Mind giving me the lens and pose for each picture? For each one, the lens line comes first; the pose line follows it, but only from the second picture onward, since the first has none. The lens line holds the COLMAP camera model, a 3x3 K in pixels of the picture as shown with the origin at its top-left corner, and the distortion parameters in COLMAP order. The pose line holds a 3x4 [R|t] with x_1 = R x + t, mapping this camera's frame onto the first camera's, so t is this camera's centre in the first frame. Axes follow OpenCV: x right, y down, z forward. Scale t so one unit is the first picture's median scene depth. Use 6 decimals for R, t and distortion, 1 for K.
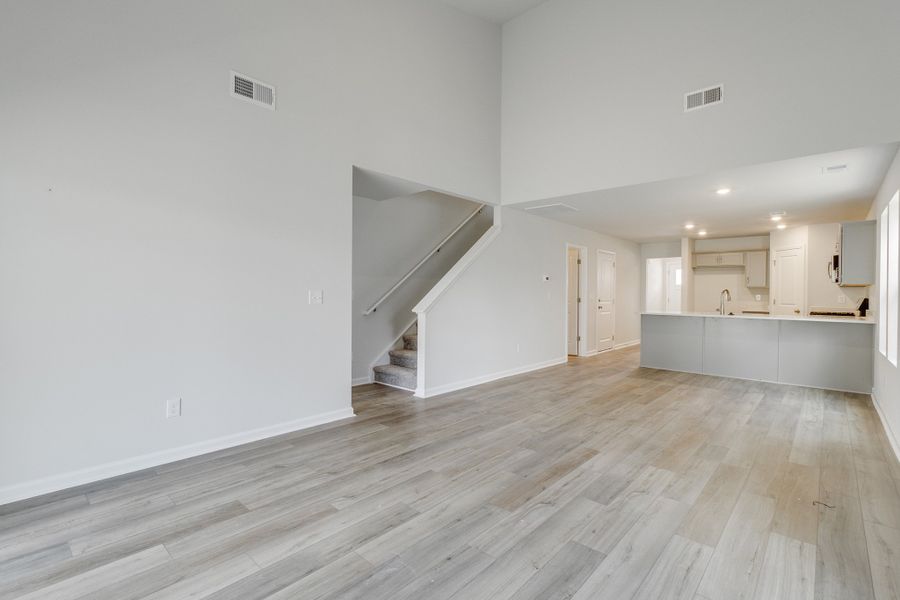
lens RADIAL K [[416.8, 0, 453.7], [0, 416.8, 293.5], [0, 0, 1]] dist [-0.003103, 0.000584]
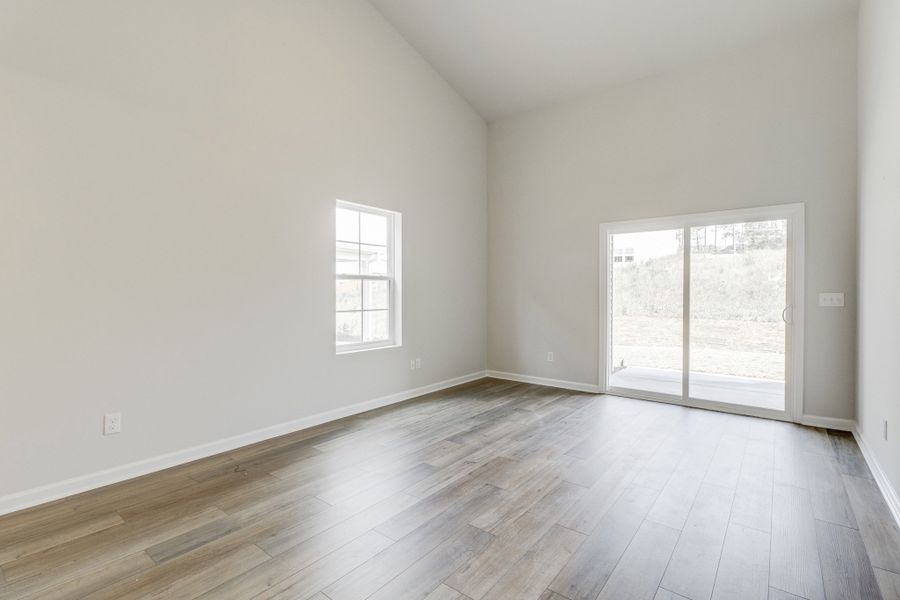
lens RADIAL K [[416.8, 0, 454.3], [0, 416.8, 293.5], [0, 0, 1]] dist [-0.003103, 0.000584]
pose [[-0.997524, -0.008187, -0.069847, 0.283291], [-0.008461, 0.999958, 0.003627, -0.001607], [0.069814, 0.004209, -0.997551, 1.739677]]
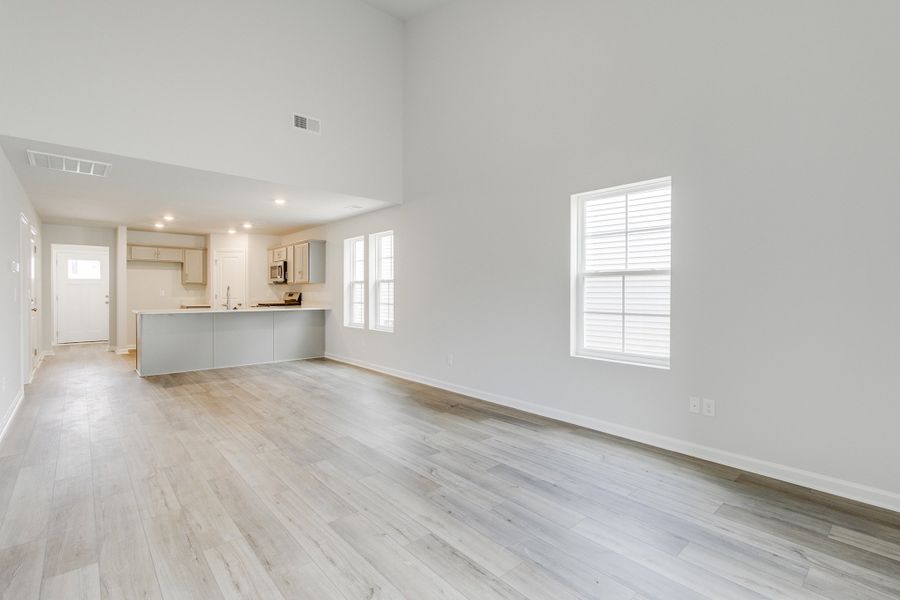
lens RADIAL K [[416.8, 0, 452.5], [0, 416.8, 292.6], [0, 0, 1]] dist [-0.003103, 0.000584]
pose [[0.105218, -0.011299, 0.994385, -0.728064], [0.000594, 0.999936, 0.011299, -0.008959], [-0.994449, -0.000598, 0.105218, 0.638454]]
